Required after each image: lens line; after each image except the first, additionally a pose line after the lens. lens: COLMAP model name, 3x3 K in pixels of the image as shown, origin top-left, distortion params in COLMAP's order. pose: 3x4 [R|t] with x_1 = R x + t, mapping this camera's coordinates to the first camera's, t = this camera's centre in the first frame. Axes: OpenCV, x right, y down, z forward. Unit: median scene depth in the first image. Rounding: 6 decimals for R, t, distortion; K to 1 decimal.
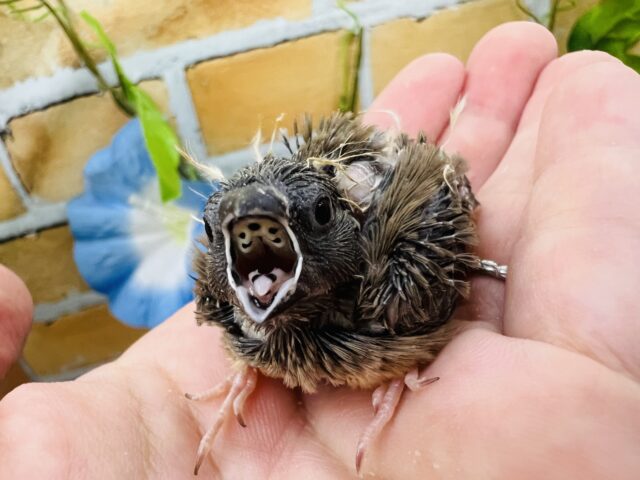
lens RADIAL K [[614.8, 0, 320.0], [0, 614.8, 240.0], [0, 0, 1]] dist [-0.001250, -0.002795]
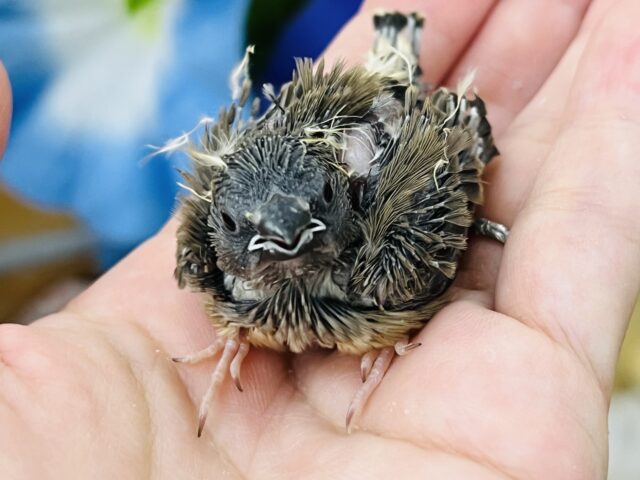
lens RADIAL K [[1435.2, 0, 320.0], [0, 1435.2, 240.0], [0, 0, 1]] dist [0.586385, 0.185887]
pose [[0.999509, 0.024306, 0.019789, -0.048444], [-0.027155, 0.986826, 0.159489, -0.362043], [-0.015652, -0.159948, 0.987001, -1.478530]]
